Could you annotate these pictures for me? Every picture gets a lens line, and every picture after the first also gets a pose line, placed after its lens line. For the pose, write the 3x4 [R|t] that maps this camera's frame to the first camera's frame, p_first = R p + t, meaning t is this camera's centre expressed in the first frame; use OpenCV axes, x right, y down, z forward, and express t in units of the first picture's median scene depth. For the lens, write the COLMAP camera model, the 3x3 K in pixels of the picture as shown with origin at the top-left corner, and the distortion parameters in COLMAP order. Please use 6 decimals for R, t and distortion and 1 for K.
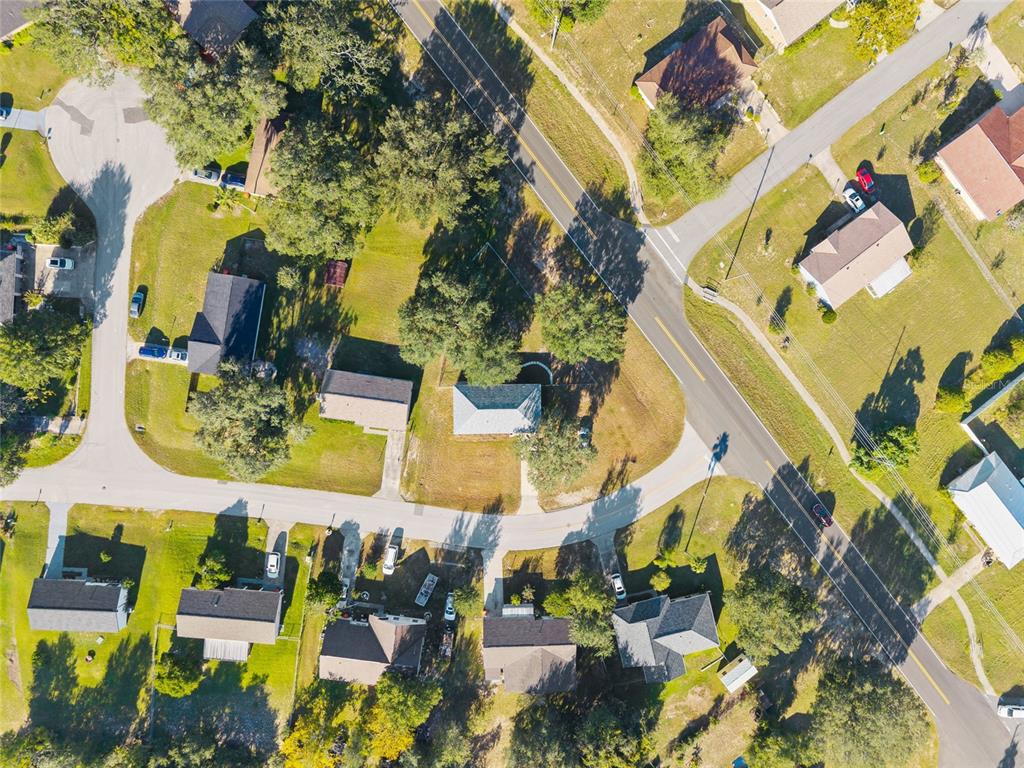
lens RADIAL K [[704.0, 0, 512.0], [0, 704.0, 367.3], [0, 0, 1]] dist [0.035178, -0.041466]
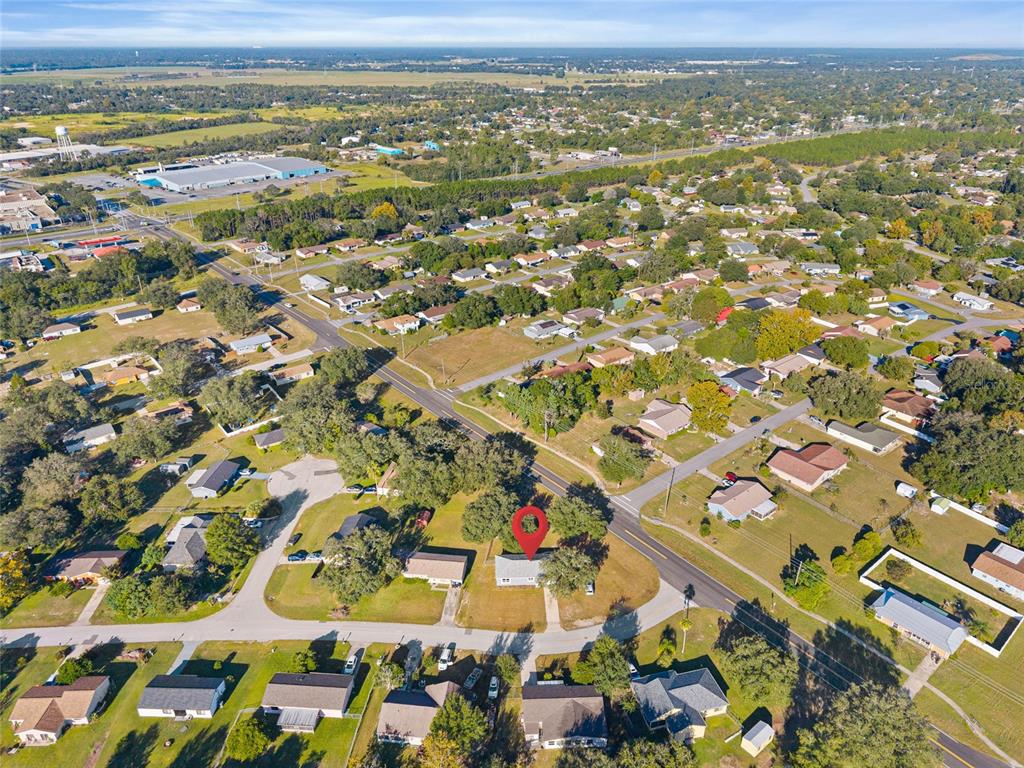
lens RADIAL K [[704.0, 0, 512.0], [0, 704.0, 367.3], [0, 0, 1]] dist [0.035178, -0.041466]
pose [[0.999056, -0.042681, 0.008101, -0.042359], [0.024721, 0.405194, -0.913896, 1.197885], [0.035723, 0.913234, 0.405867, 0.031414]]
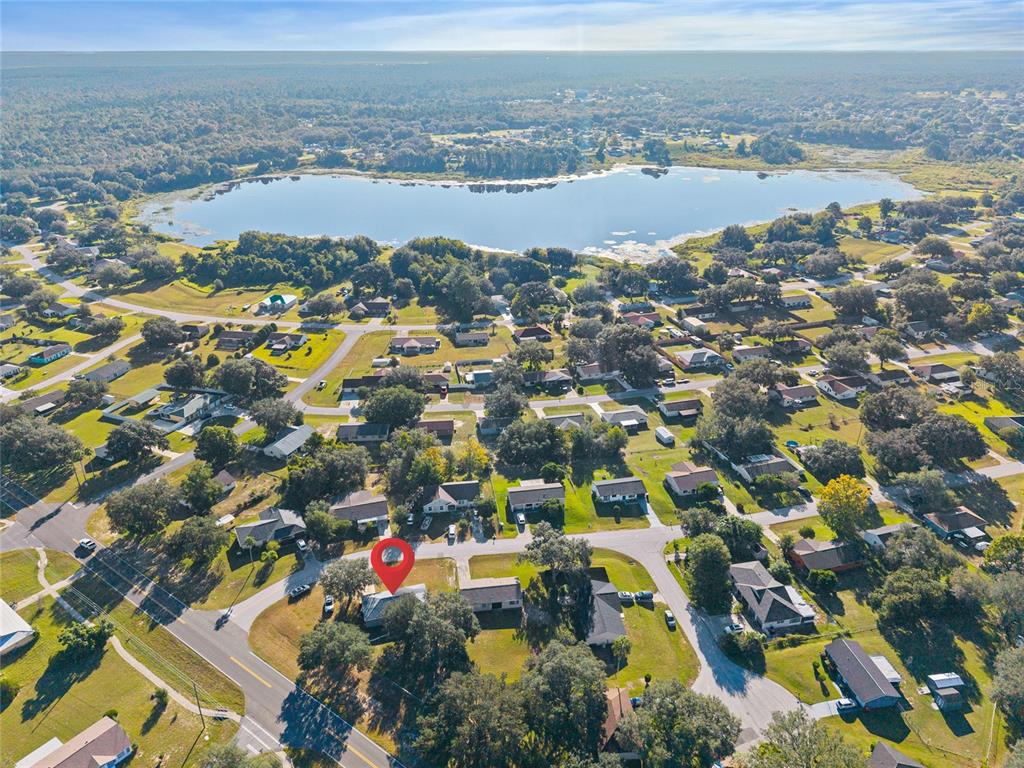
lens RADIAL K [[705.4, 0, 512.0], [0, 705.4, 384.0], [0, 0, 1]] dist [0.033792, -0.032951]
pose [[-0.962921, 0.083921, -0.256401, 0.077475], [-0.267391, -0.423216, 0.865673, -0.996223], [-0.035865, 0.902134, 0.429963, 0.013549]]
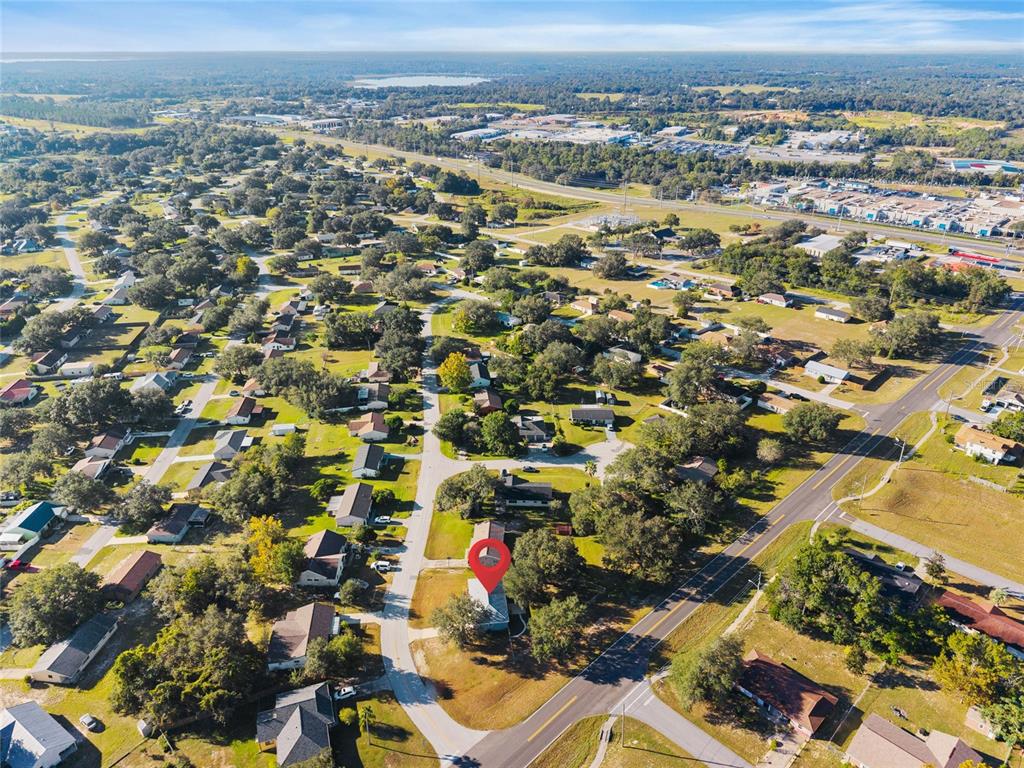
lens RADIAL K [[705.4, 0, 512.0], [0, 705.4, 384.0], [0, 0, 1]] dist [0.033792, -0.032951]
pose [[0.109294, 0.394788, -0.912248, 1.059525], [-0.993993, 0.038130, -0.102586, 0.135478], [-0.005716, 0.917980, 0.396584, 0.058479]]
